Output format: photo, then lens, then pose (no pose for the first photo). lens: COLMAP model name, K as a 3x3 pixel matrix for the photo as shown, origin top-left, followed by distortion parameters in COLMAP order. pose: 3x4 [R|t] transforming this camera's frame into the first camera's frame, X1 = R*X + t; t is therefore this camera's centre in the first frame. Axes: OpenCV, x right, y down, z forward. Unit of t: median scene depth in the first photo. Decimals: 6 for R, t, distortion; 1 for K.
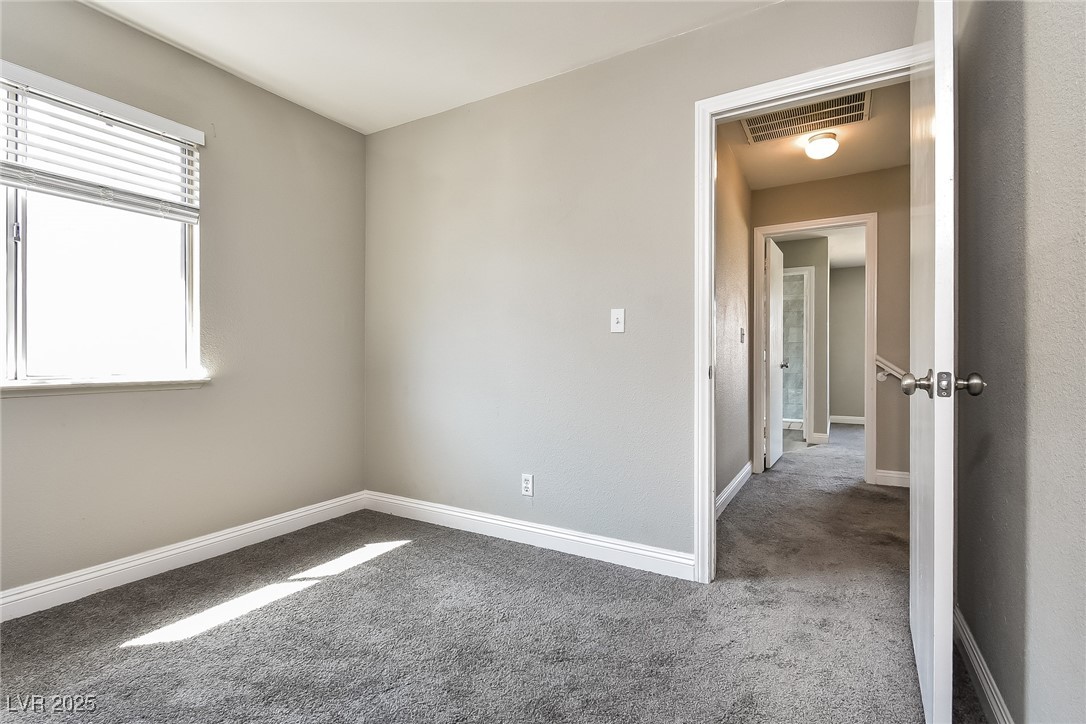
lens RADIAL K [[485.1, 0, 543.0], [0, 485.1, 362.0], [0, 0, 1]] dist [0.000439, 0.000048]
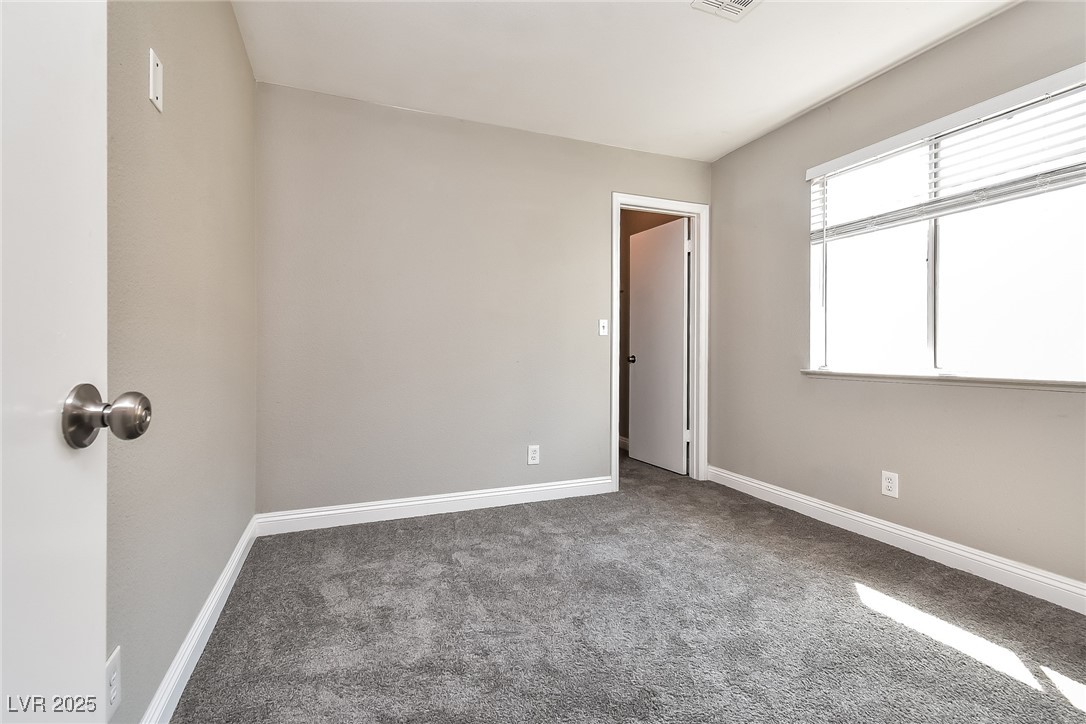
lens RADIAL K [[485.1, 0, 543.0], [0, 485.1, 362.0], [0, 0, 1]] dist [0.000439, 0.000048]
pose [[-0.596046, 0.017519, -0.802759, 0.501469], [-0.006758, 0.999617, 0.026833, -0.013132], [0.802922, 0.021419, -0.595699, 0.883309]]
